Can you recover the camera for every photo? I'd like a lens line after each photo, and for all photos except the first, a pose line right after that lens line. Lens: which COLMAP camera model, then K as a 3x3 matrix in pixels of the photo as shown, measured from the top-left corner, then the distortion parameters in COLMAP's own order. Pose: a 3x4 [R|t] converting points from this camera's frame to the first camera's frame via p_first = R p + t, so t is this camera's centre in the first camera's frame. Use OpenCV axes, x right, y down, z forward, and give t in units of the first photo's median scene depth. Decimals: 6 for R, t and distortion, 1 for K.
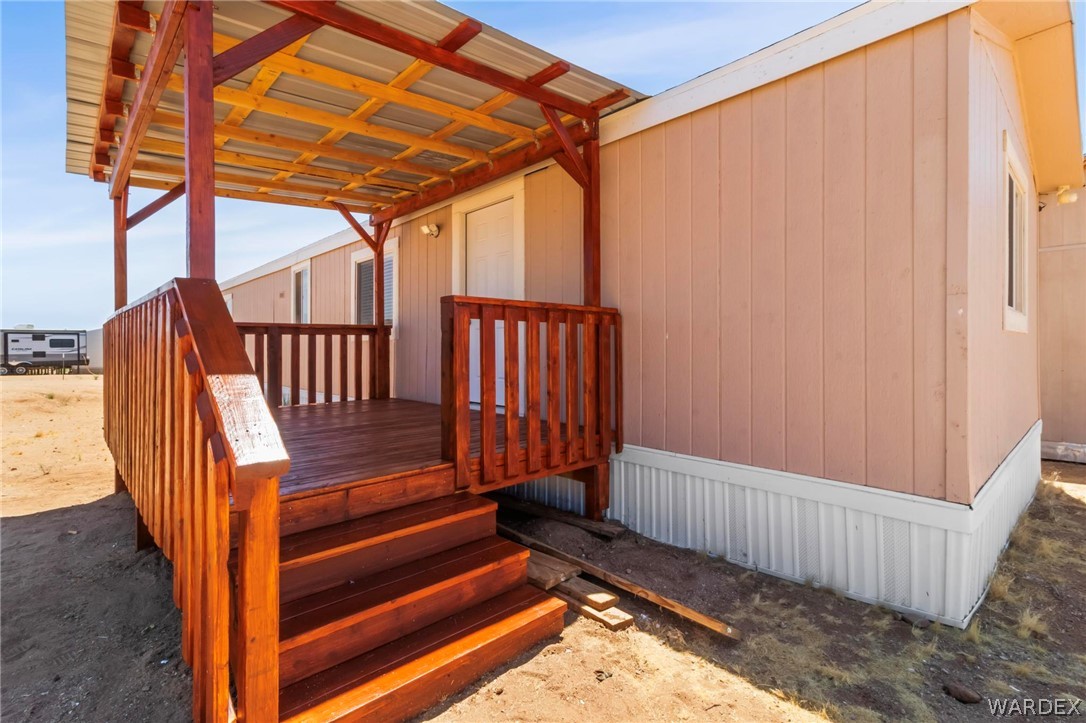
lens RADIAL K [[505.9, 0, 542.5], [0, 505.9, 353.4], [0, 0, 1]] dist [0.004241, 0.001120]
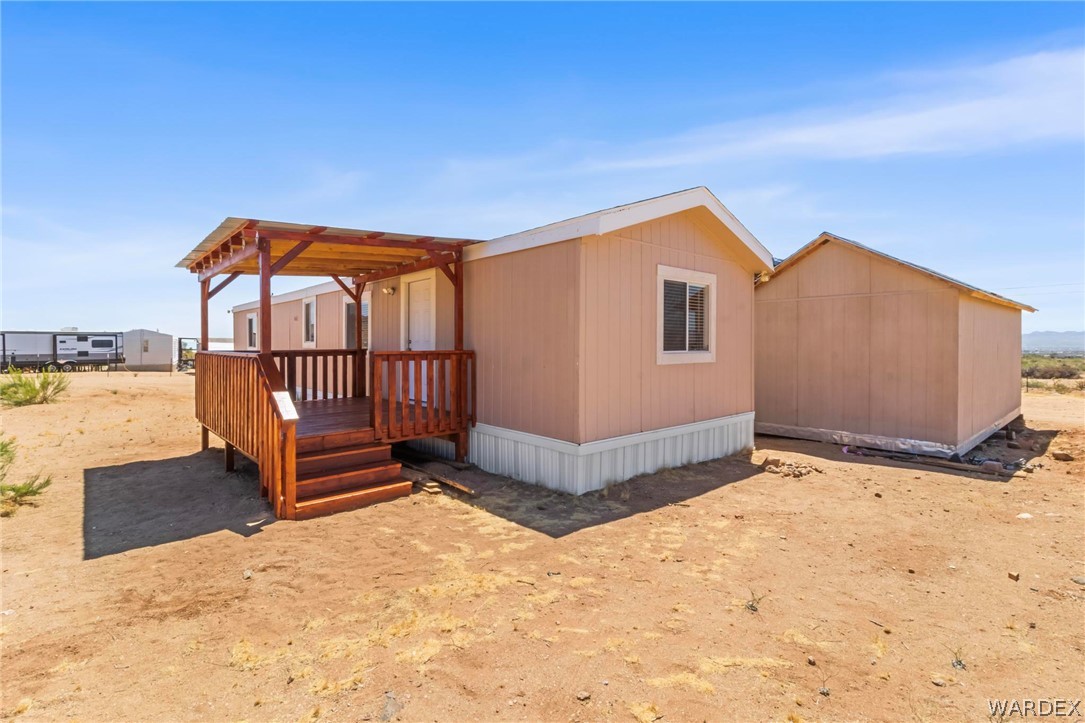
lens RADIAL K [[505.5, 0, 540.6], [0, 505.5, 354.9], [0, 0, 1]] dist [0.004241, 0.001120]
pose [[0.999713, 0.002525, -0.023819, 0.442601], [-0.002245, 0.999928, 0.011787, -0.094209], [0.023847, -0.011730, 0.999647, -0.866228]]
